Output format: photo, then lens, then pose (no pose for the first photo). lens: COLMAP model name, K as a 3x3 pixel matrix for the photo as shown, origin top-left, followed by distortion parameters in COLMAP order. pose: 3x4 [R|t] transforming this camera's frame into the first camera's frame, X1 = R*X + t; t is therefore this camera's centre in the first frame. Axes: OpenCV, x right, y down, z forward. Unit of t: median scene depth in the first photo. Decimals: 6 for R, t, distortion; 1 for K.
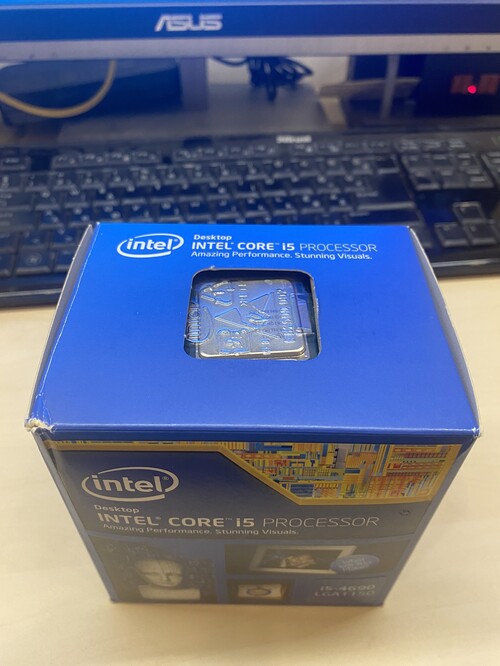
lens RADIAL K [[506.0, 0, 249.1], [0, 506.0, 334.3], [0, 0, 1]] dist [0.024555, -0.038672]
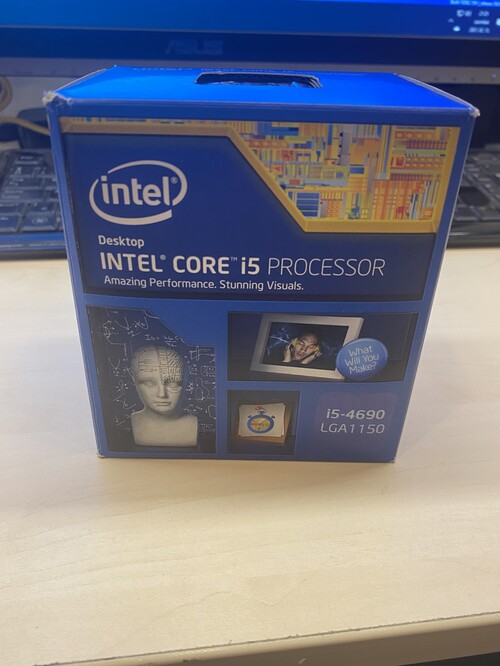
lens RADIAL K [[506.0, 0, 248.8], [0, 506.0, 338.2], [0, 0, 1]] dist [0.024555, -0.038672]
pose [[0.999806, 0.007689, 0.018149, -0.027807], [-0.003300, 0.973086, -0.230419, 0.739252], [-0.019432, 0.230315, 0.972922, 0.071796]]
